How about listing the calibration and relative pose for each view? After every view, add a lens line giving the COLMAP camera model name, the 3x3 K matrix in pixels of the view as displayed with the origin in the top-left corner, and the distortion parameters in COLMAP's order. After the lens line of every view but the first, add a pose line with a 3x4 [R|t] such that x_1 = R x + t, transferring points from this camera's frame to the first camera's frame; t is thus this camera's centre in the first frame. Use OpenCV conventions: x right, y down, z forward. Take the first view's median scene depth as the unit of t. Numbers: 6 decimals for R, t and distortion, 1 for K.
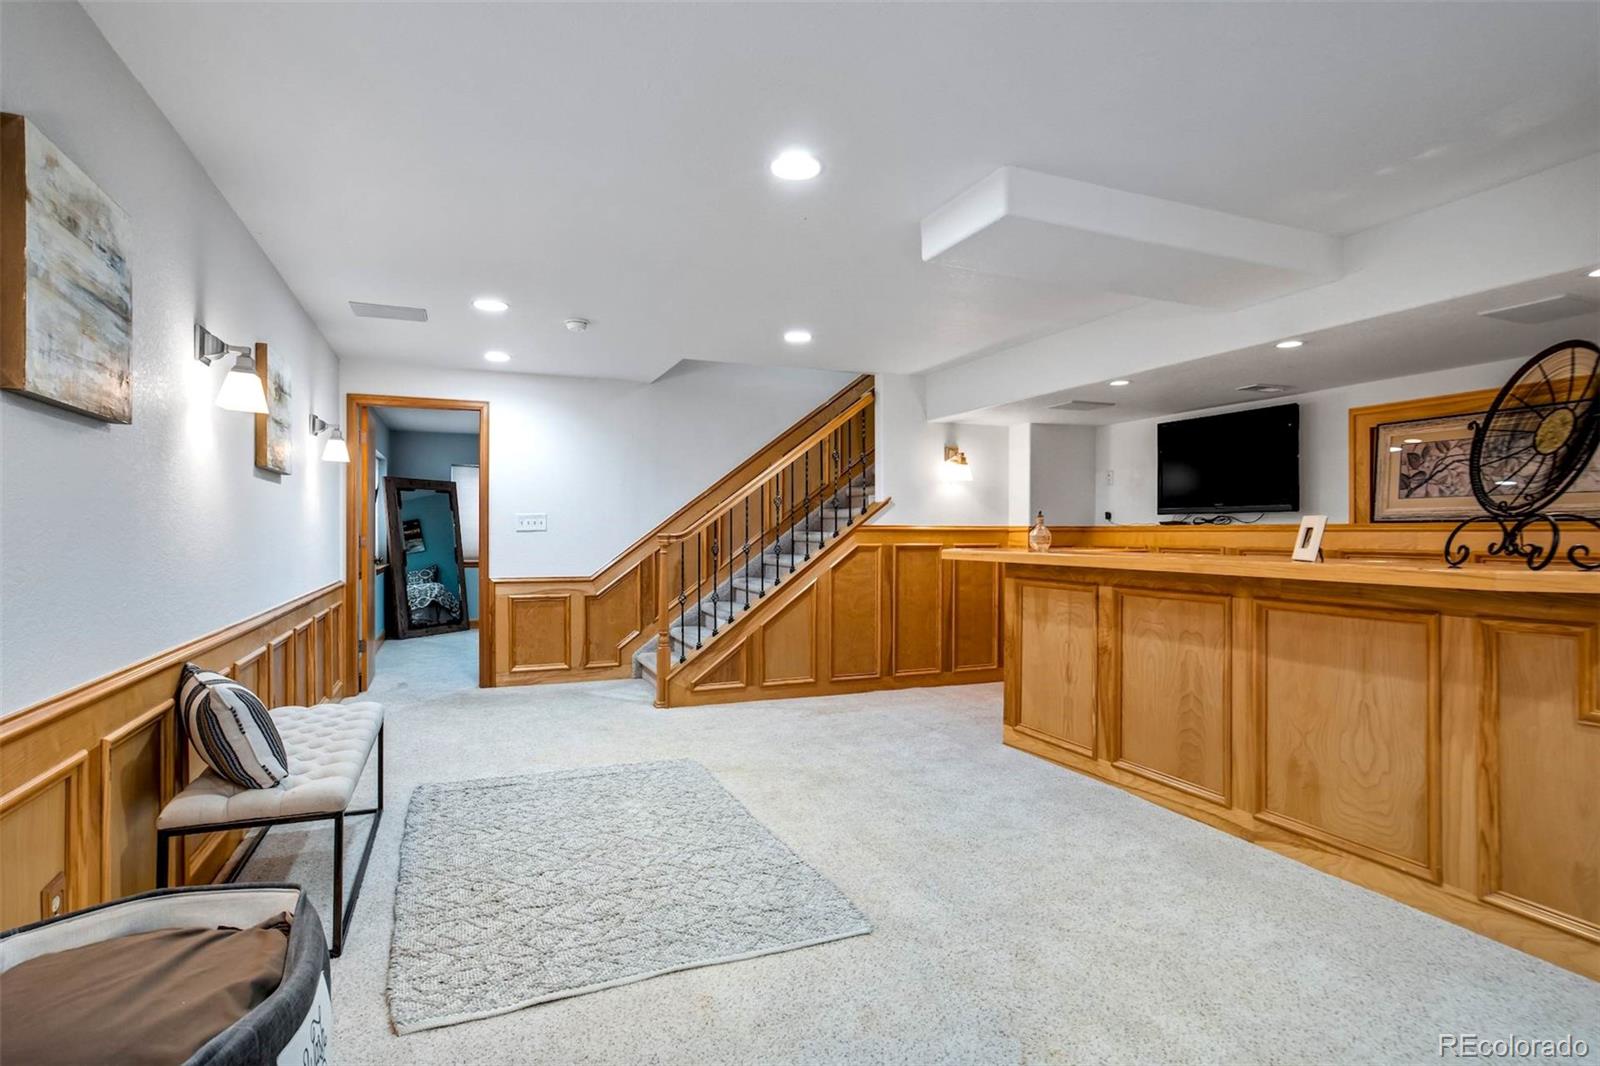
lens RADIAL K [[802.9, 0, 805.0], [0, 802.9, 528.2], [0, 0, 1]] dist [-0.046588, 0.045017]
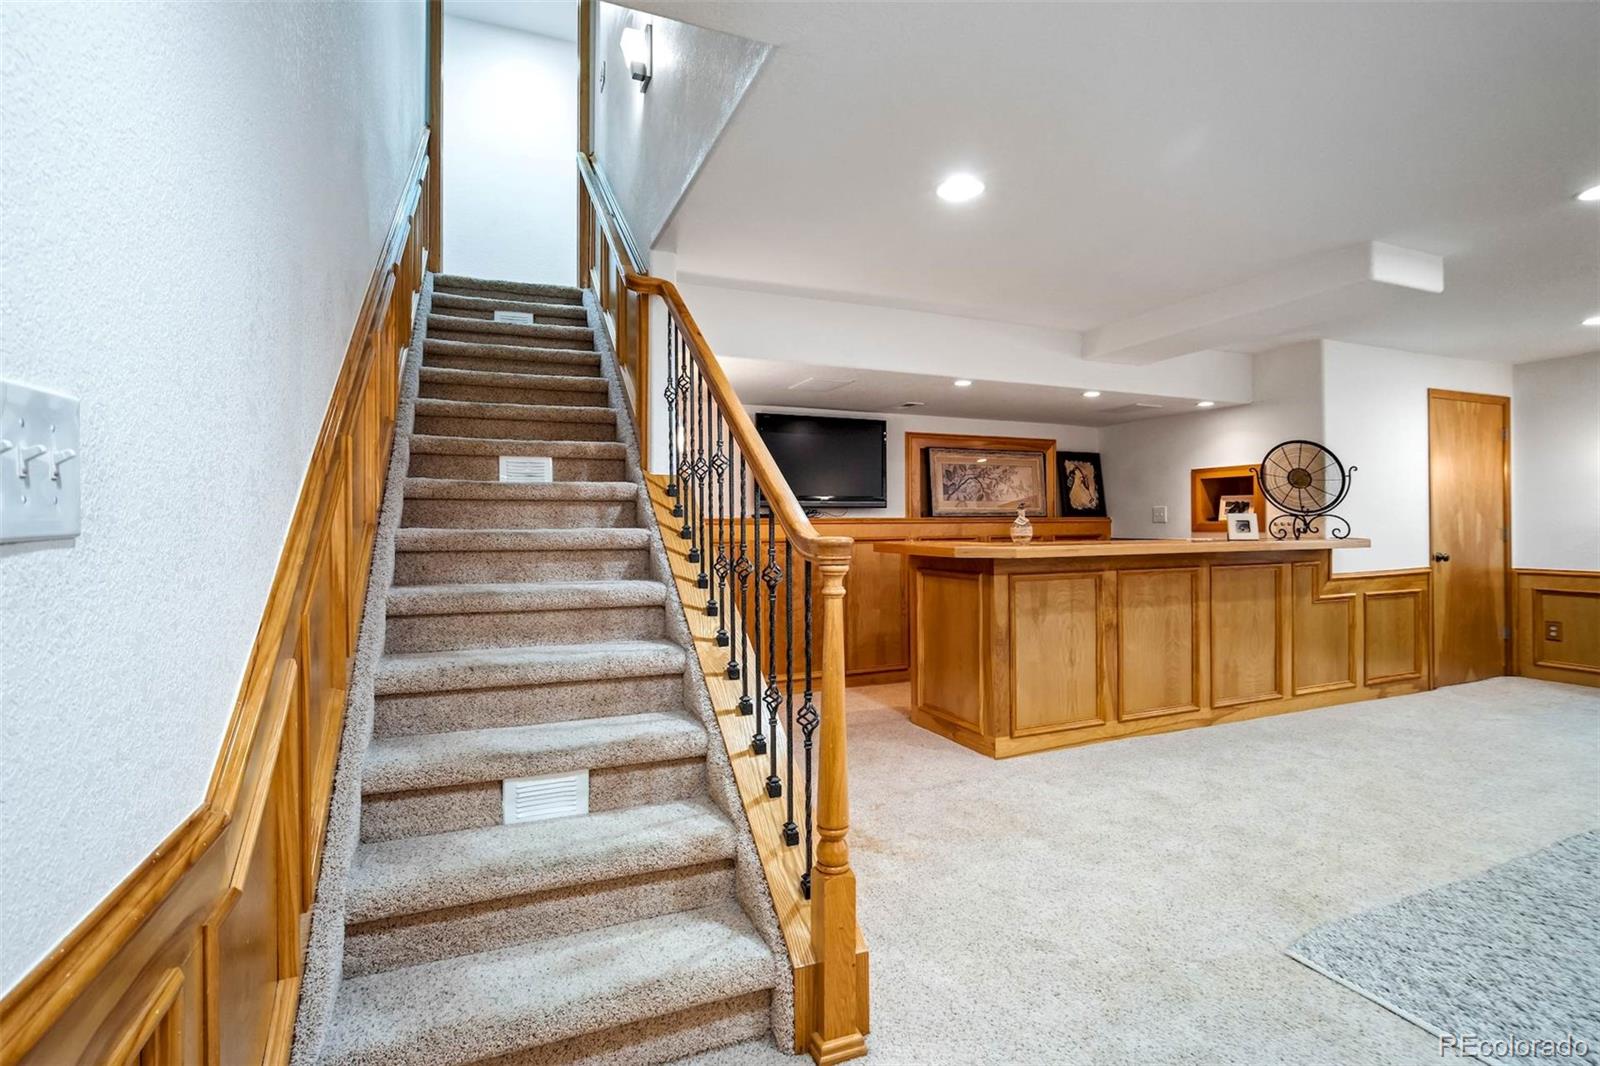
lens RADIAL K [[743.0, 0, 797.8], [0, 743.0, 519.4], [0, 0, 1]] dist [-0.040895, 0.022644]
pose [[0.005672, 0.003732, 0.999977, -0.627230], [-0.000682, 0.999993, -0.003728, 0.002059], [-0.999984, -0.000660, 0.005675, 1.302727]]
